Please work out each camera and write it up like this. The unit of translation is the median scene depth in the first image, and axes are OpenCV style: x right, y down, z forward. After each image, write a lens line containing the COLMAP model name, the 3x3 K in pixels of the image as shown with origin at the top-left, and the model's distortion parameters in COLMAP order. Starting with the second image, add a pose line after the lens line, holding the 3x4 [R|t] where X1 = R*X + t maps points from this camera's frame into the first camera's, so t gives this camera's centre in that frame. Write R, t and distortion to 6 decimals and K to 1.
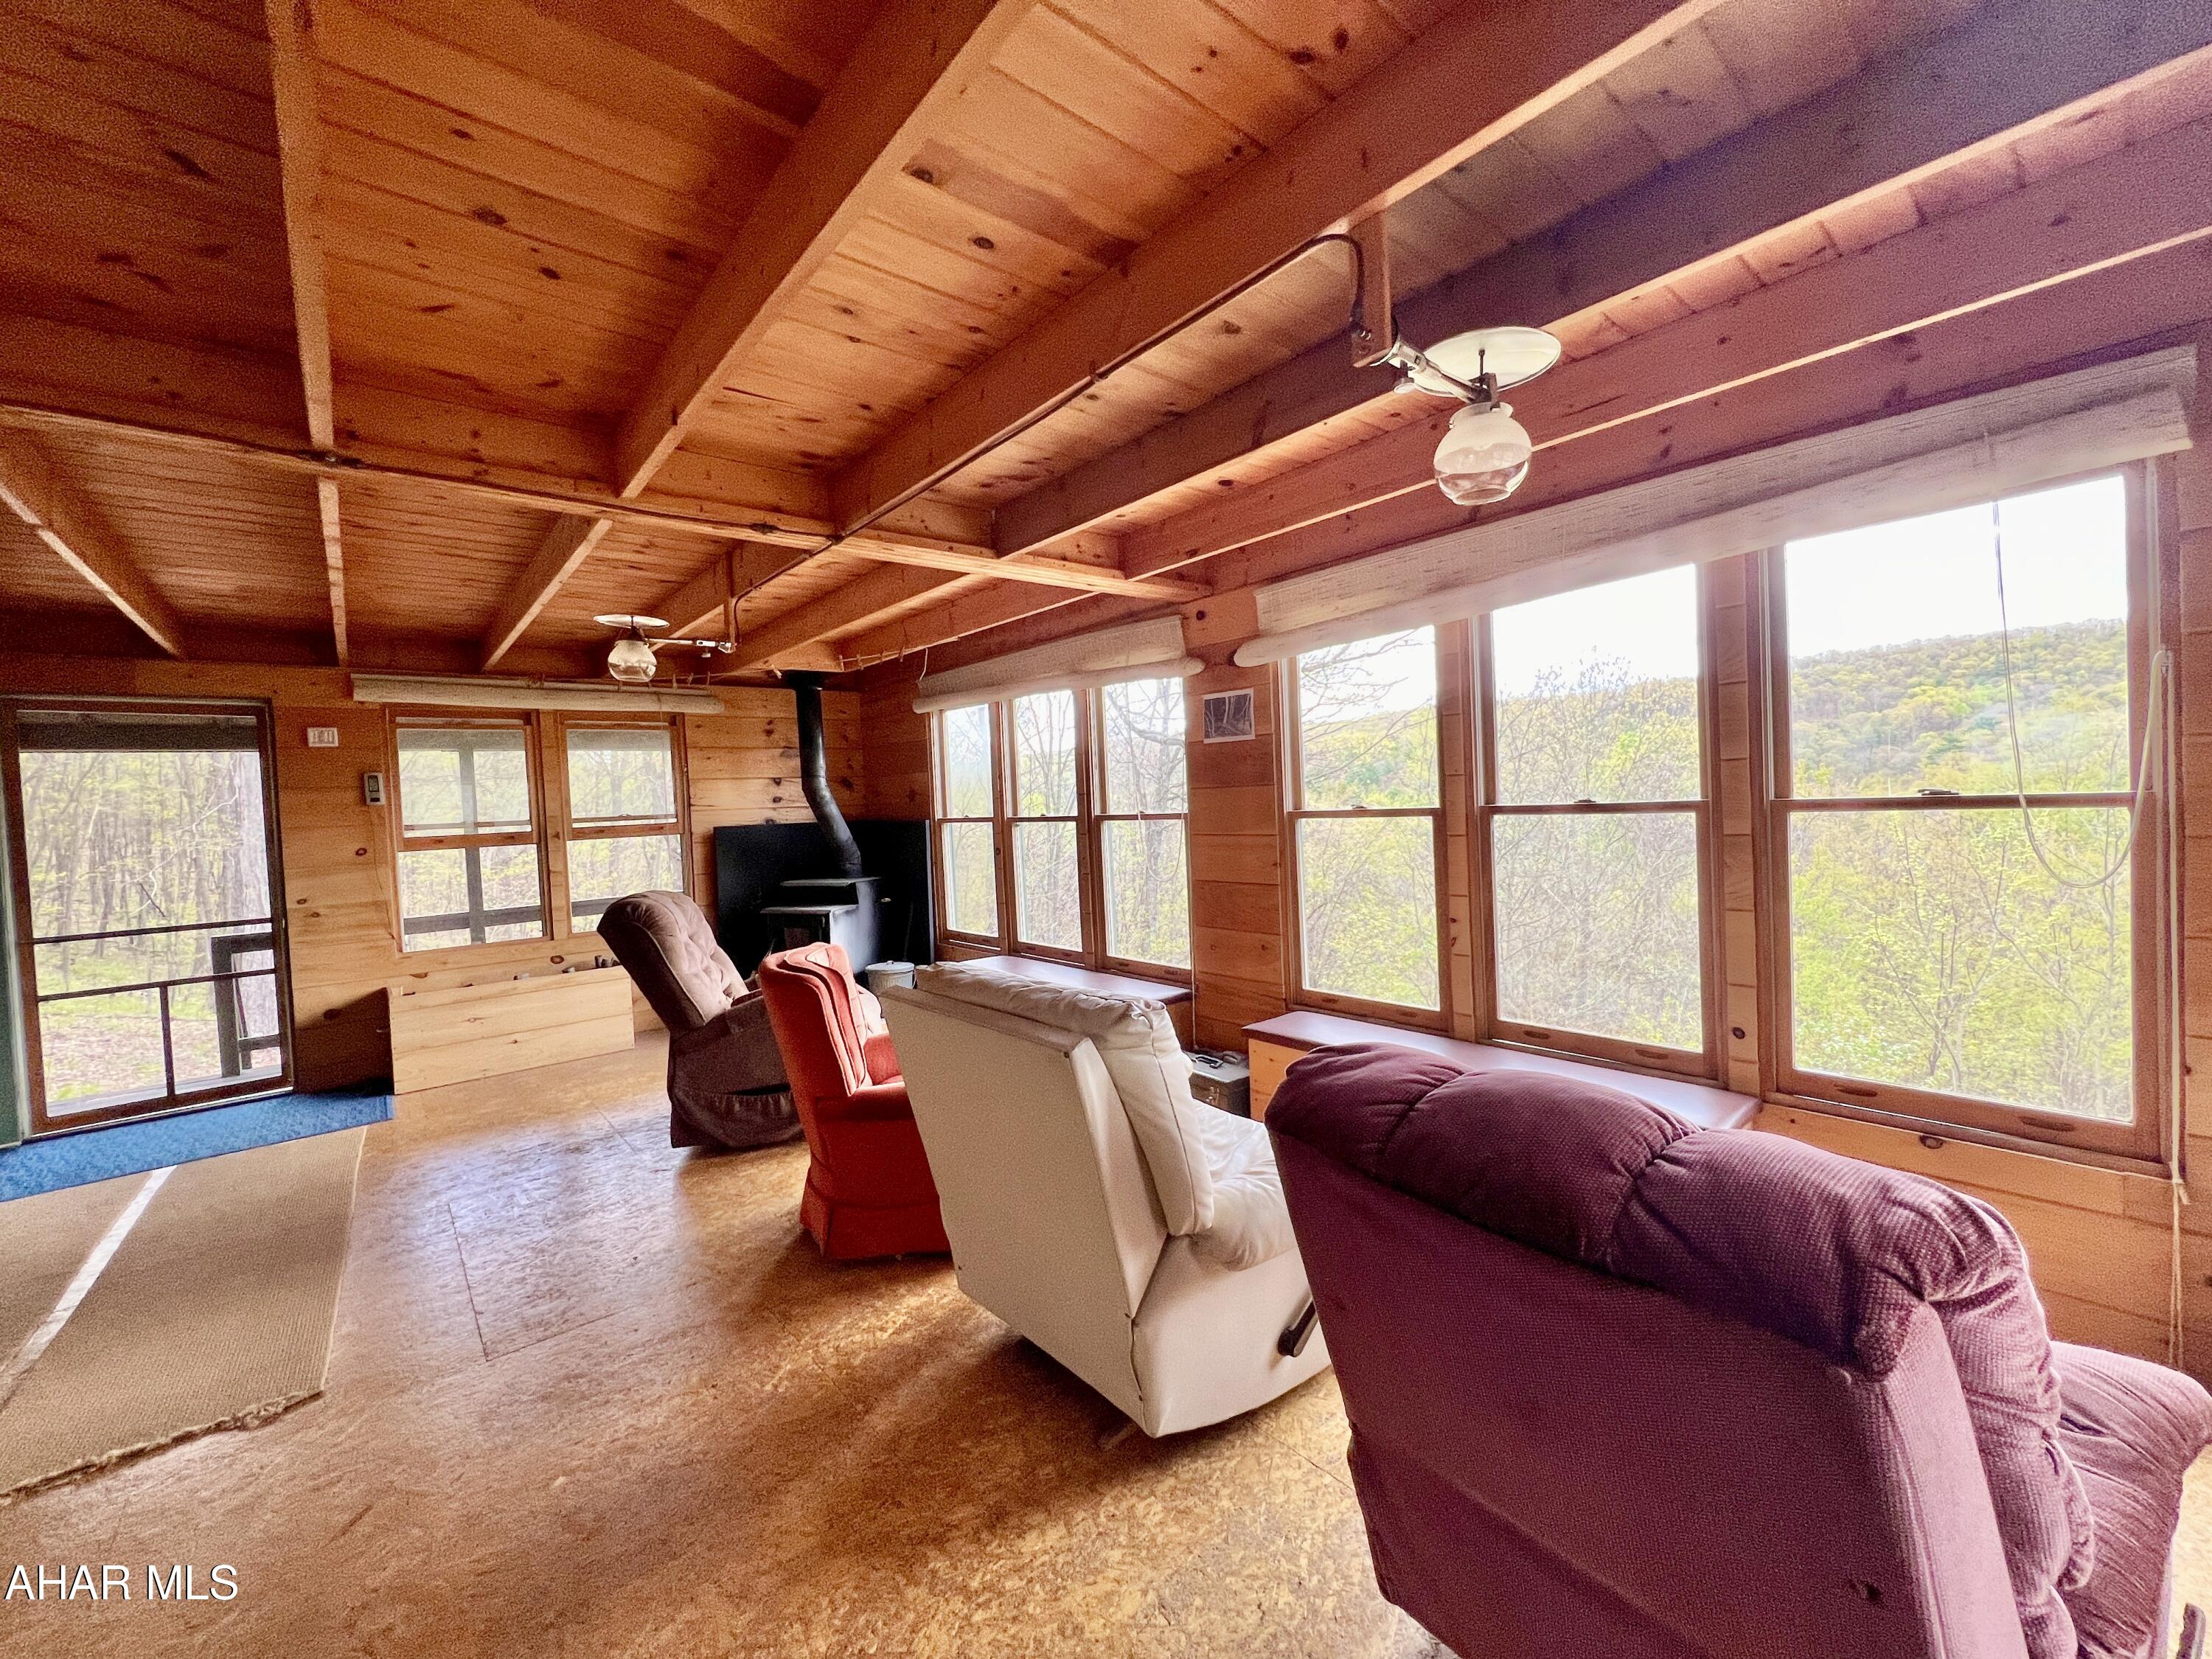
lens RADIAL K [[885.0, 0, 1098.0], [0, 885.0, 822.3], [0, 0, 1]] dist [0.002059, 0.000177]
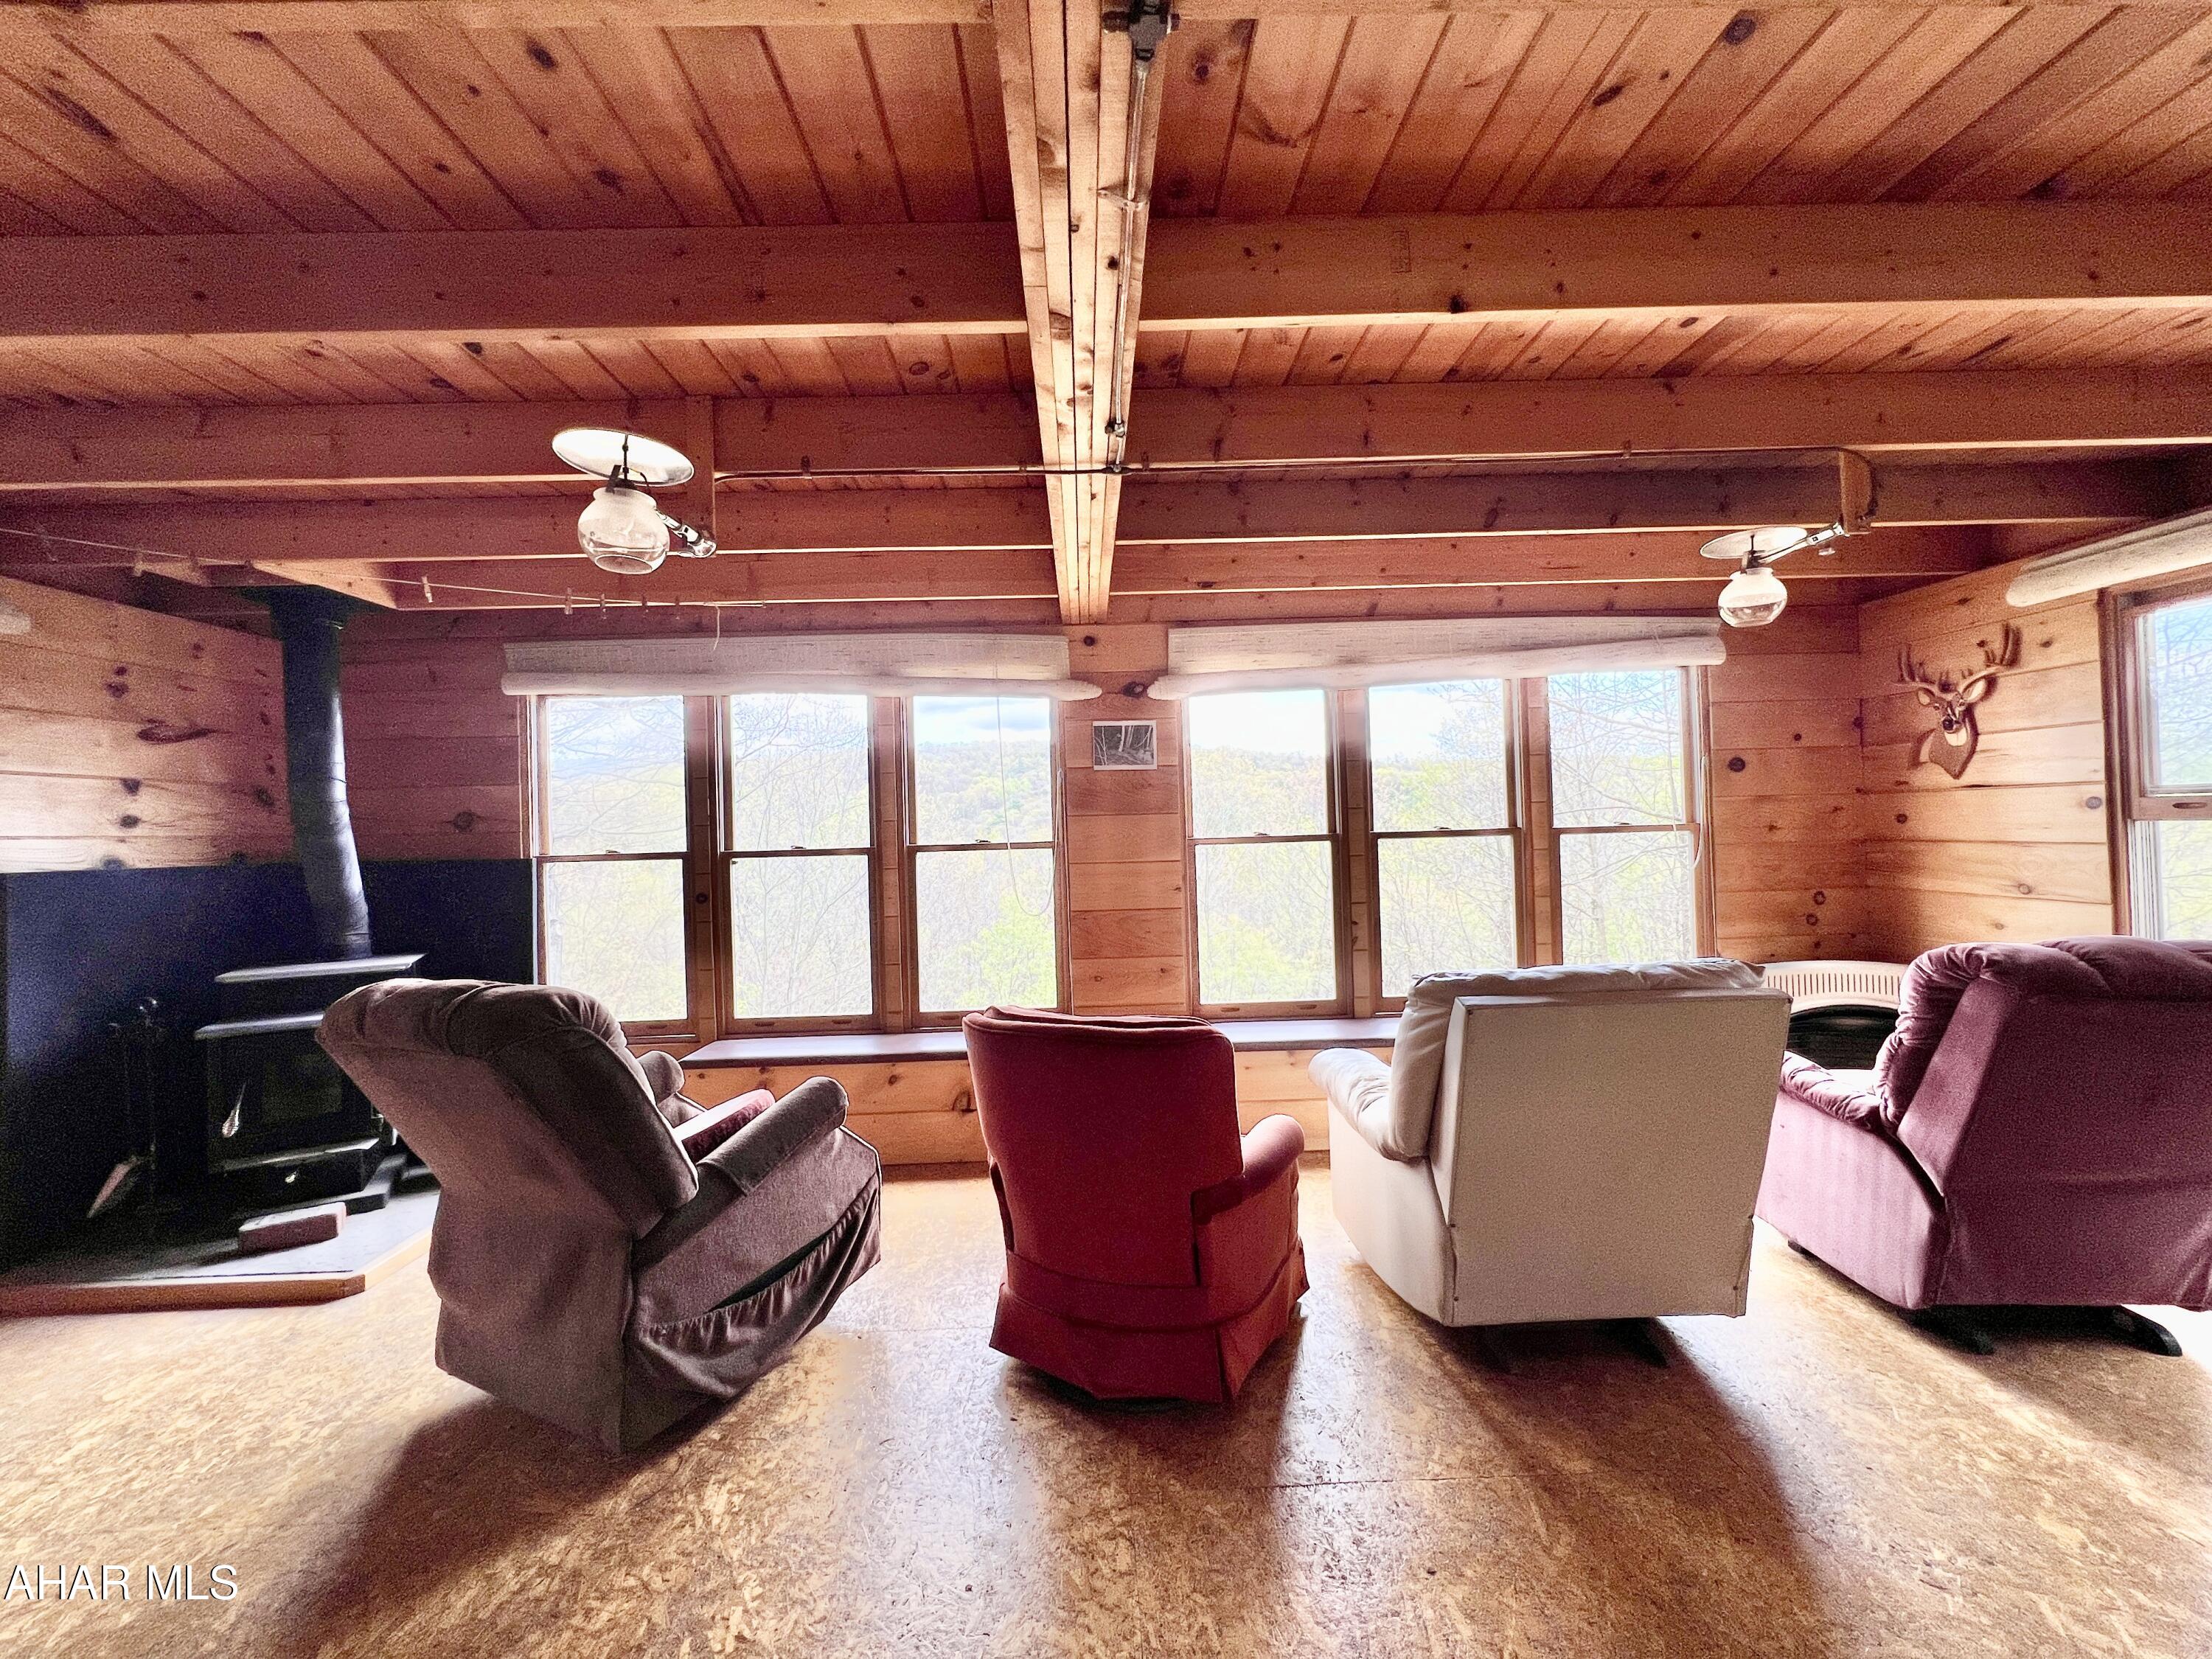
lens RADIAL K [[885.0, 0, 1098.0], [0, 885.0, 822.3], [0, 0, 1]] dist [0.002059, 0.000177]
pose [[0.632332, 0.031228, 0.774068, -0.648043], [0.021416, 0.998101, -0.057760, 0.026271], [-0.774401, 0.053101, 0.630463, 0.385517]]
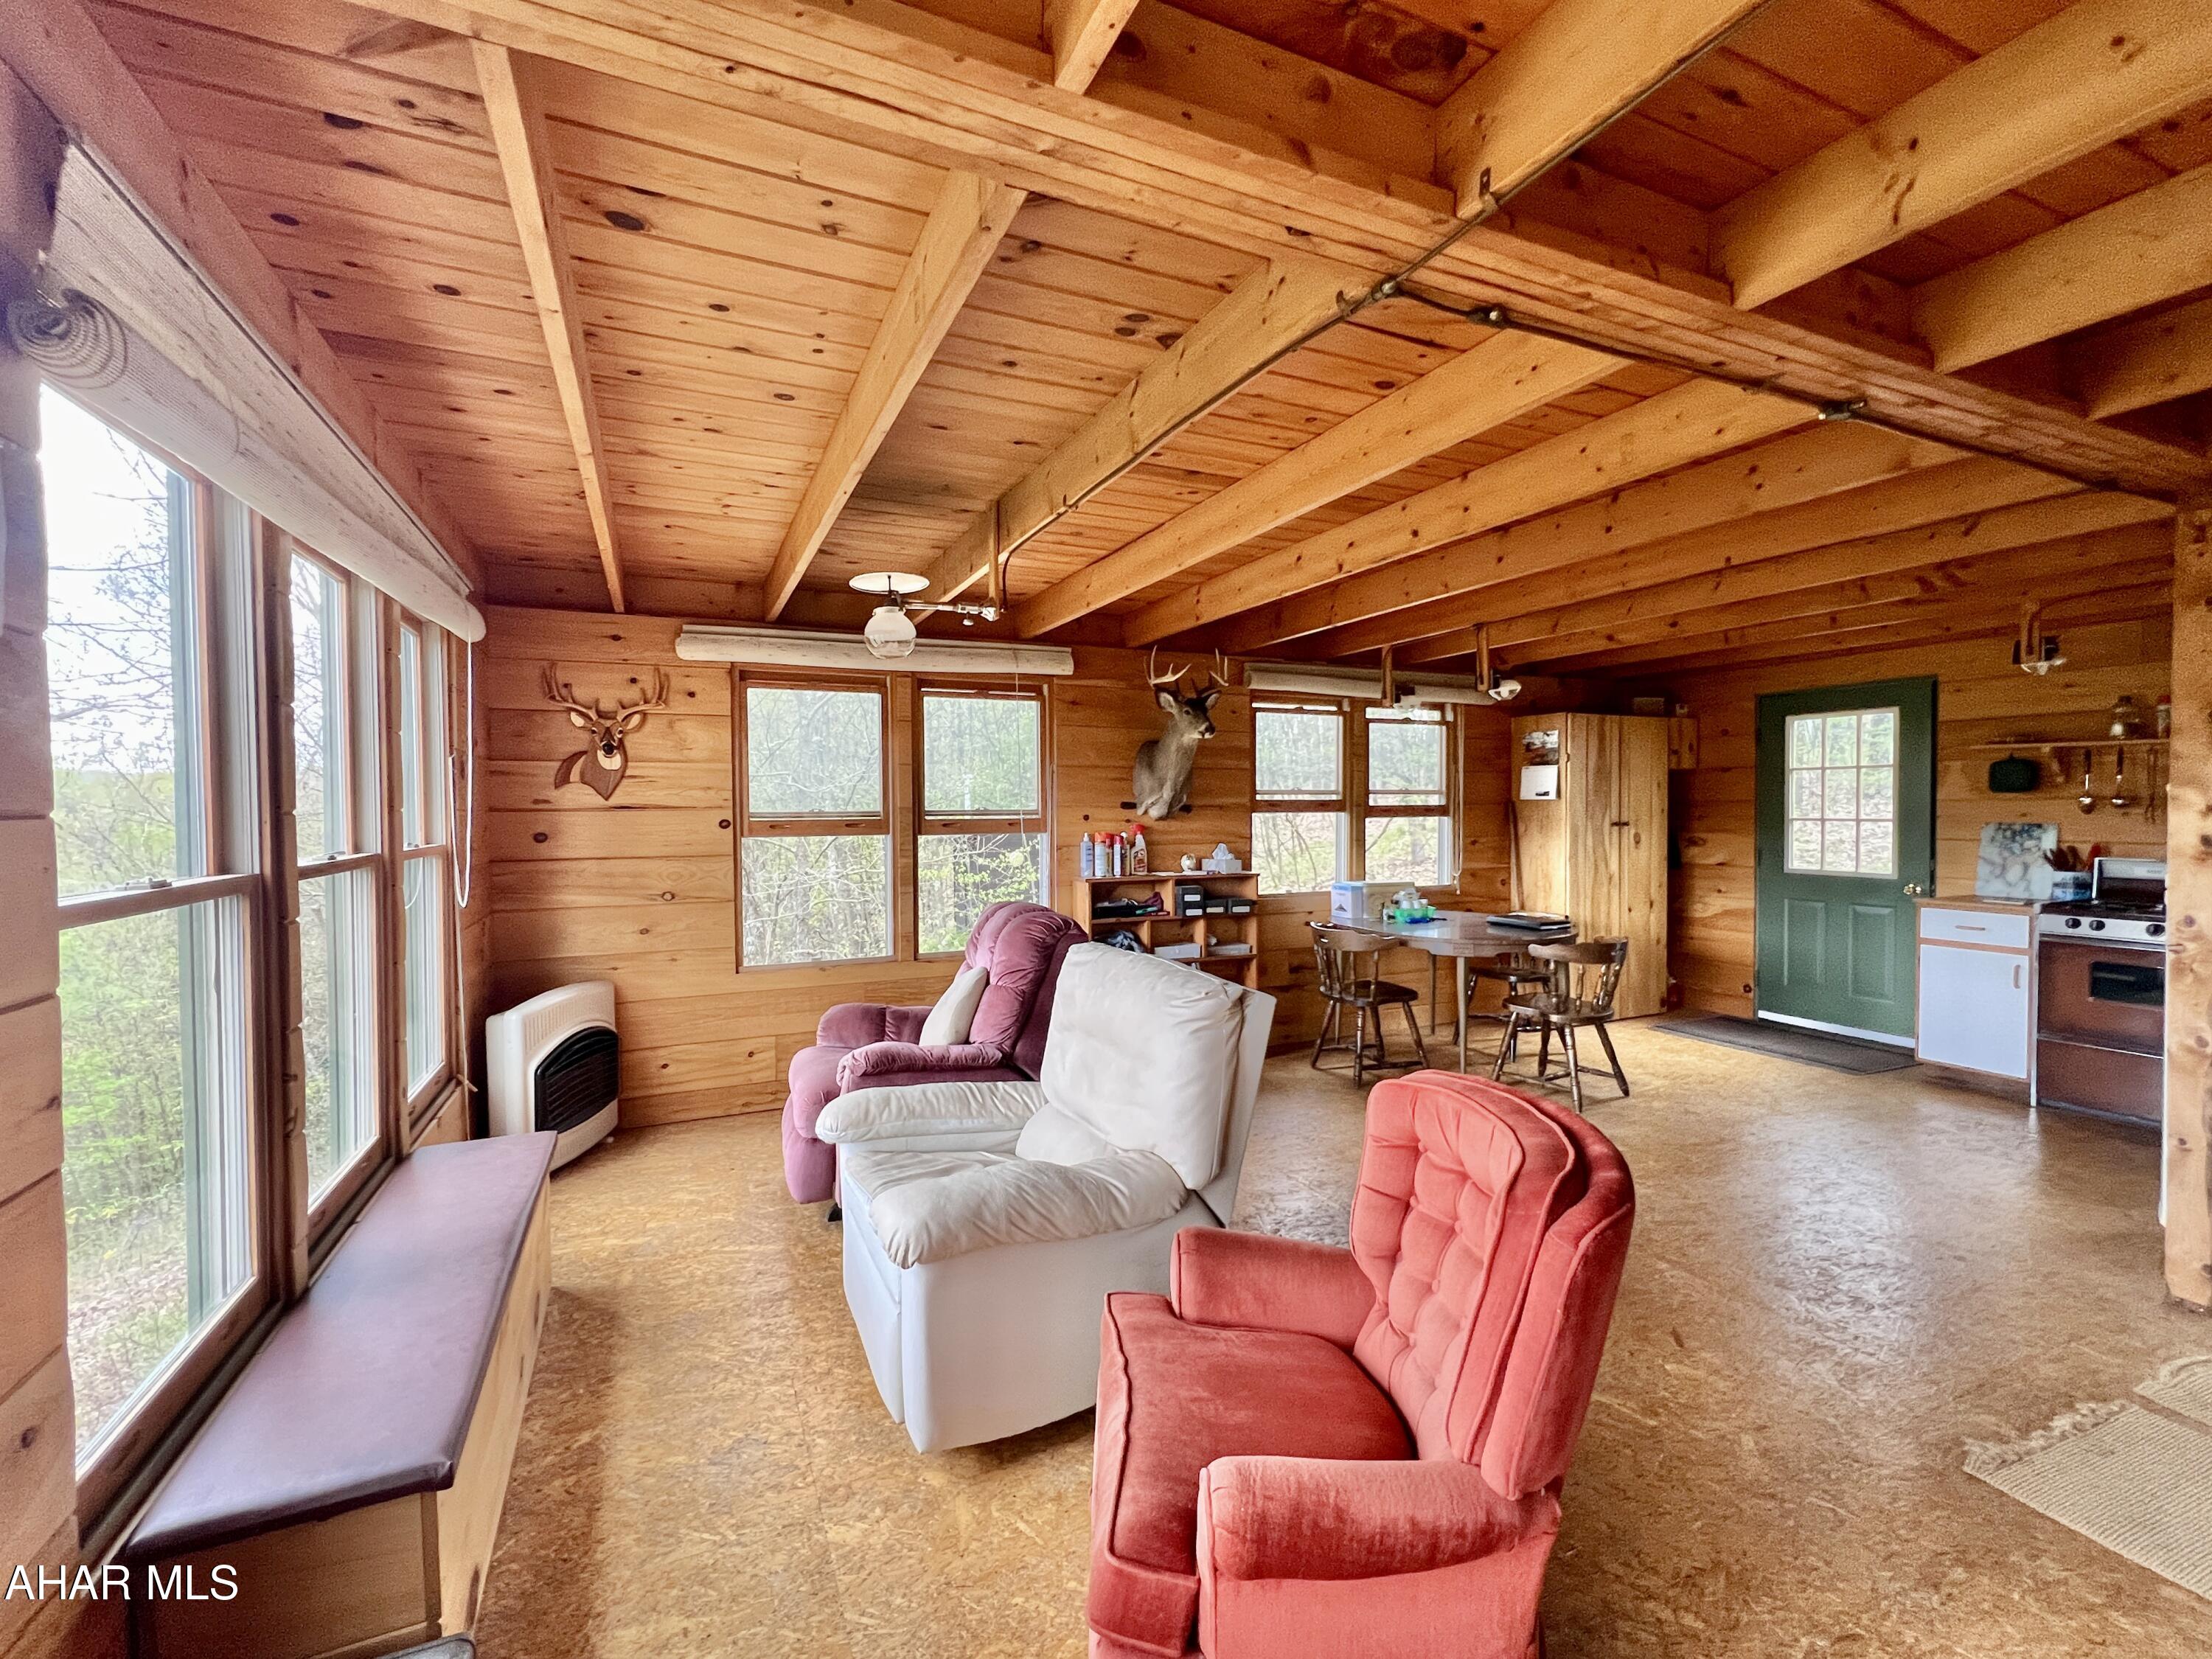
lens RADIAL K [[957.5, 0, 1095.0], [0, 957.5, 822.8], [0, 0, 1]] dist [-0.001233, -0.000425]
pose [[-0.960573, 0.044252, 0.274483, -0.197466], [0.055577, 0.997888, 0.033618, -0.032079], [-0.272416, 0.047547, -0.961004, 1.139941]]
